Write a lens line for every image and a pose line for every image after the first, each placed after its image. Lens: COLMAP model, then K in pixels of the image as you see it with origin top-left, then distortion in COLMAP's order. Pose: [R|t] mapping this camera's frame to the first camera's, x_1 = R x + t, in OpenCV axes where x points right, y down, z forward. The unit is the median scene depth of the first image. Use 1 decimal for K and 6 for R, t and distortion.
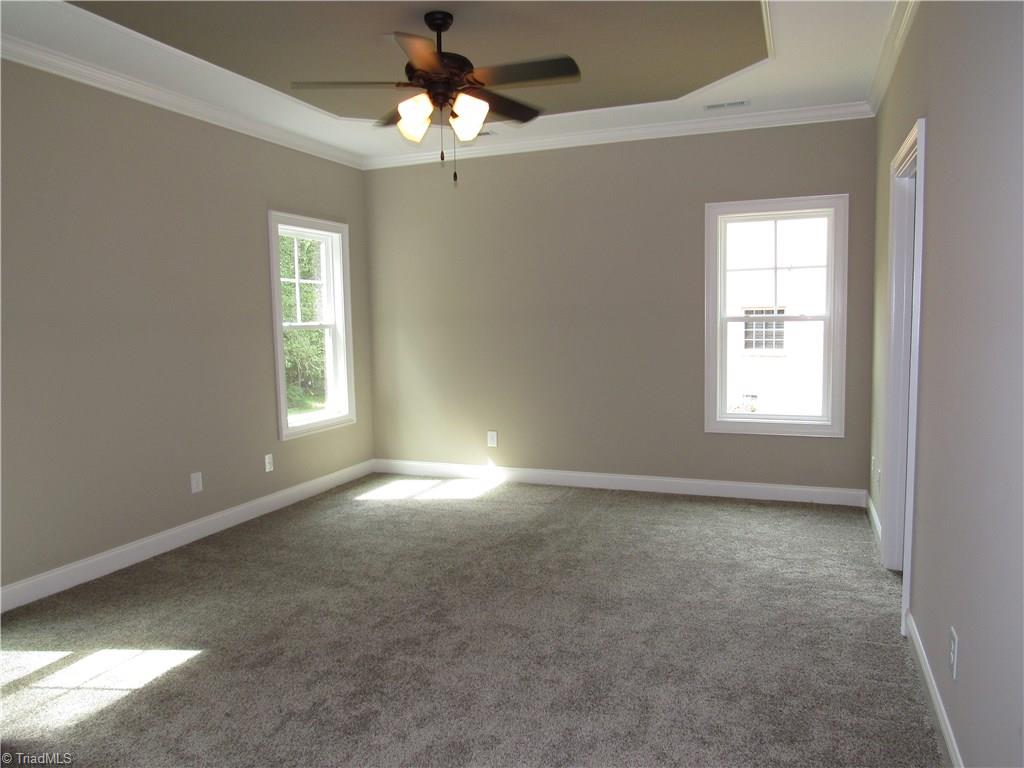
lens RADIAL K [[734.4, 0, 509.1], [0, 734.4, 387.4], [0, 0, 1]] dist [-0.027619, 0.007903]
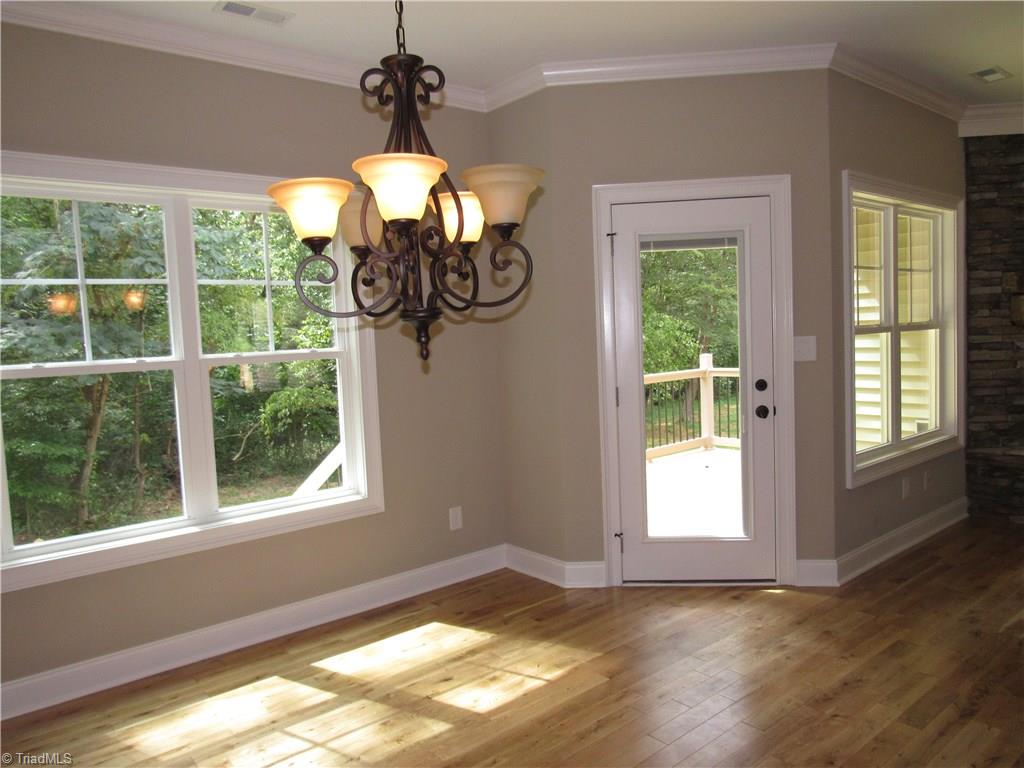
lens RADIAL K [[734.4, 0, 514.3], [0, 734.4, 381.8], [0, 0, 1]] dist [-0.027619, 0.007903]
pose [[0.871782, 0.000193, -0.489895, 0.182705], [-0.008698, 0.999848, -0.015084, -0.051055], [0.489818, 0.017411, 0.871651, 0.525398]]
